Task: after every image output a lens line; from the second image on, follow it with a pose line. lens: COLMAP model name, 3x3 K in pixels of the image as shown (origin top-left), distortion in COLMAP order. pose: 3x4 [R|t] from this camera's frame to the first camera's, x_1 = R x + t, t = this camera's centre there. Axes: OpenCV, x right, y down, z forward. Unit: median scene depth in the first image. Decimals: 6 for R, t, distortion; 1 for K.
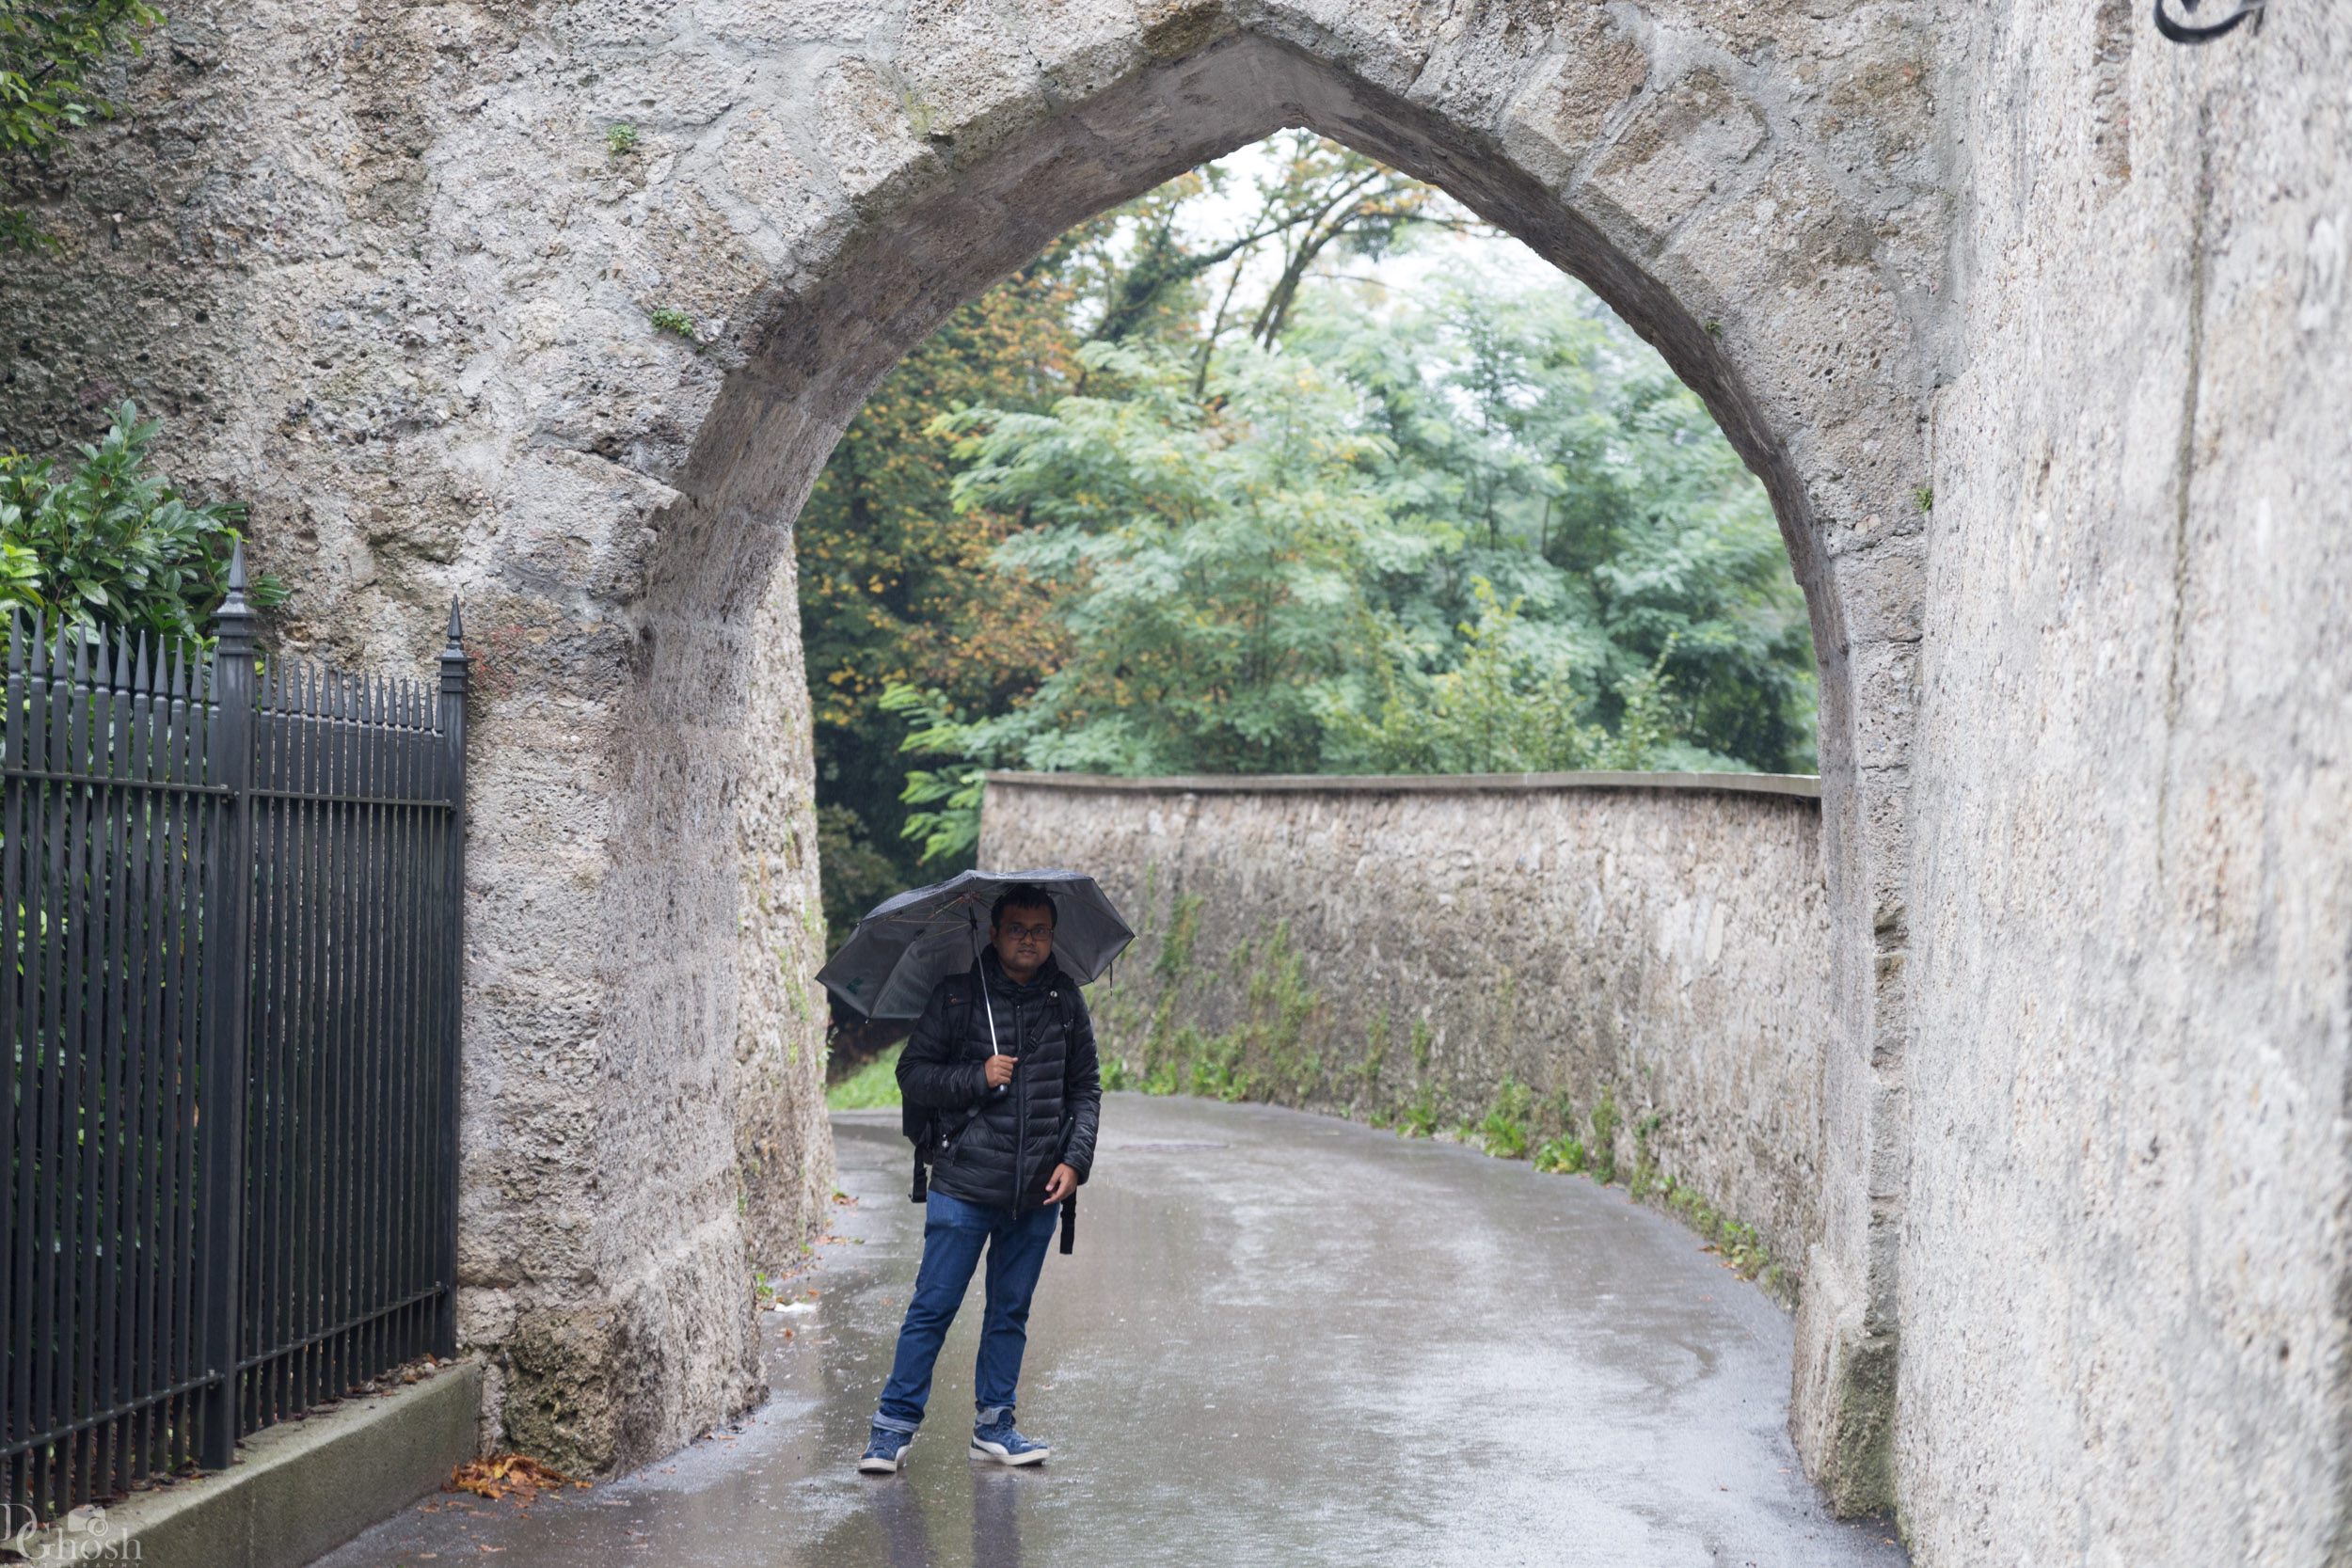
lens RADIAL K [[4177.7, 0, 1176.0], [0, 4177.7, 784.0], [0, 0, 1]] dist [0.007854, -0.004629]
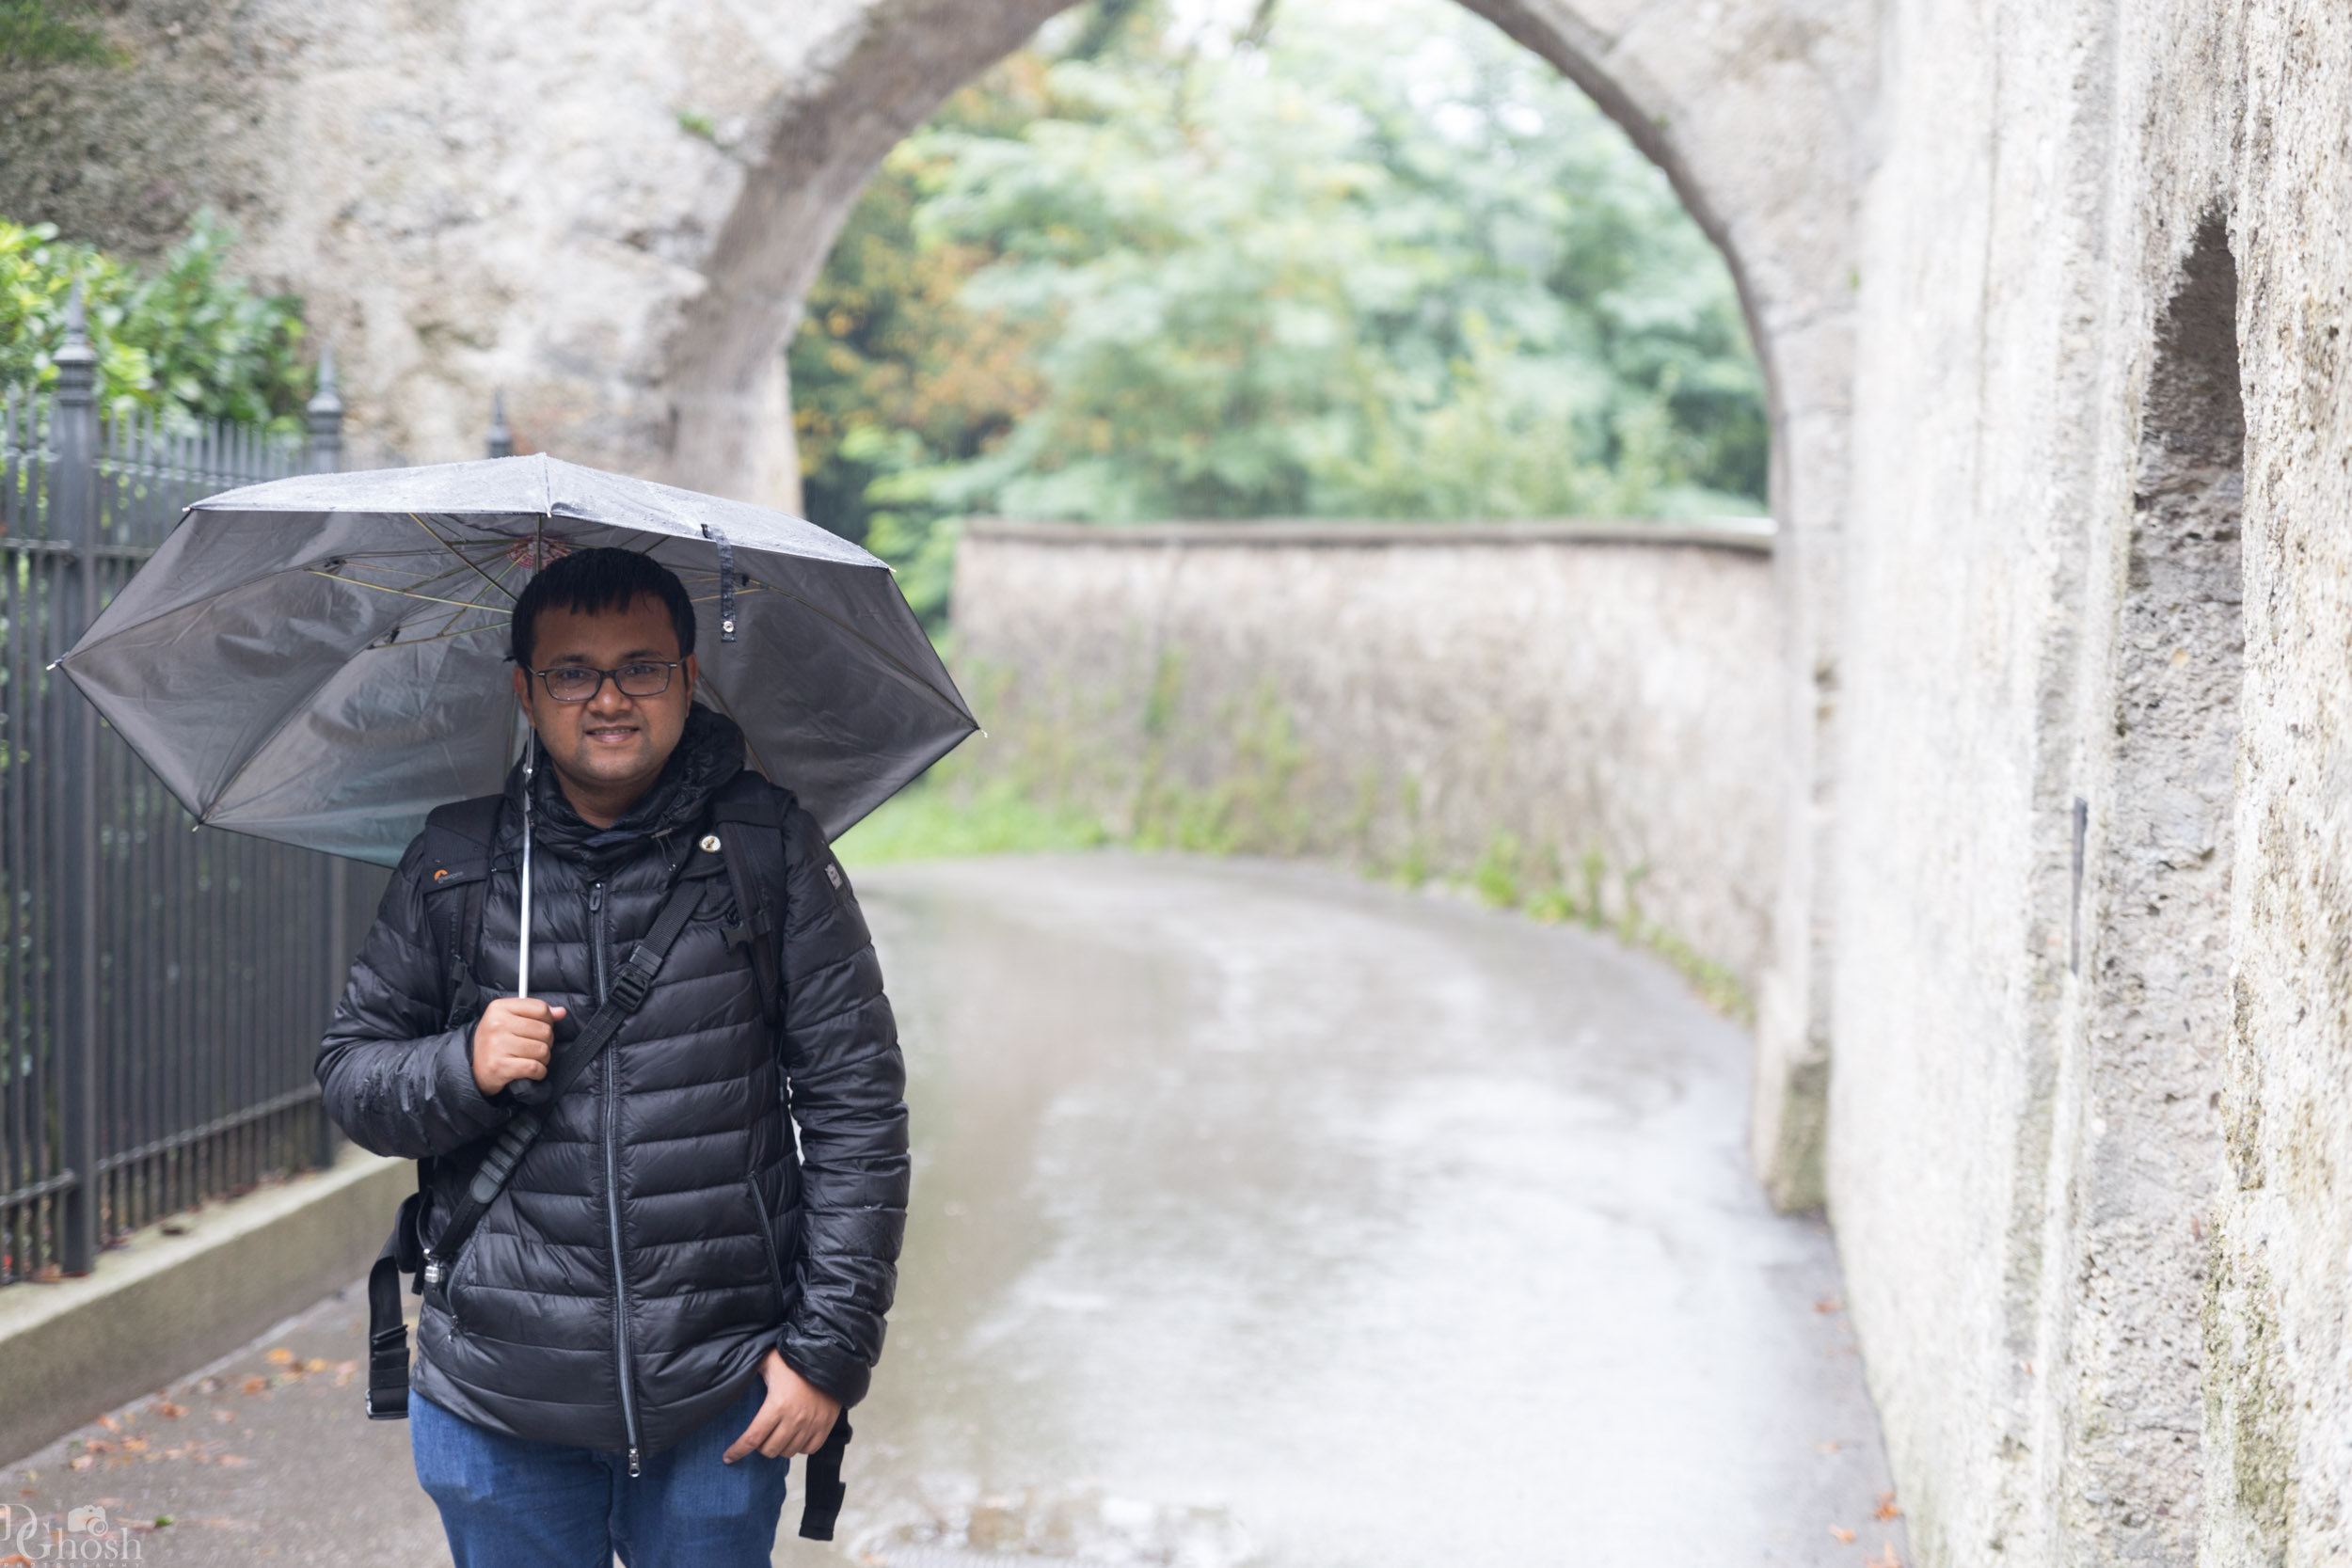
lens RADIAL K [[4779.2, 0, 1176.0], [0, 4779.2, 784.0], [0, 0, 1]] dist [-0.029150, -0.126413]
pose [[0.999939, -0.009906, 0.004972, -0.004664], [0.009614, 0.998400, 0.055723, -0.007854], [-0.005516, -0.055672, 0.998434, -0.231024]]
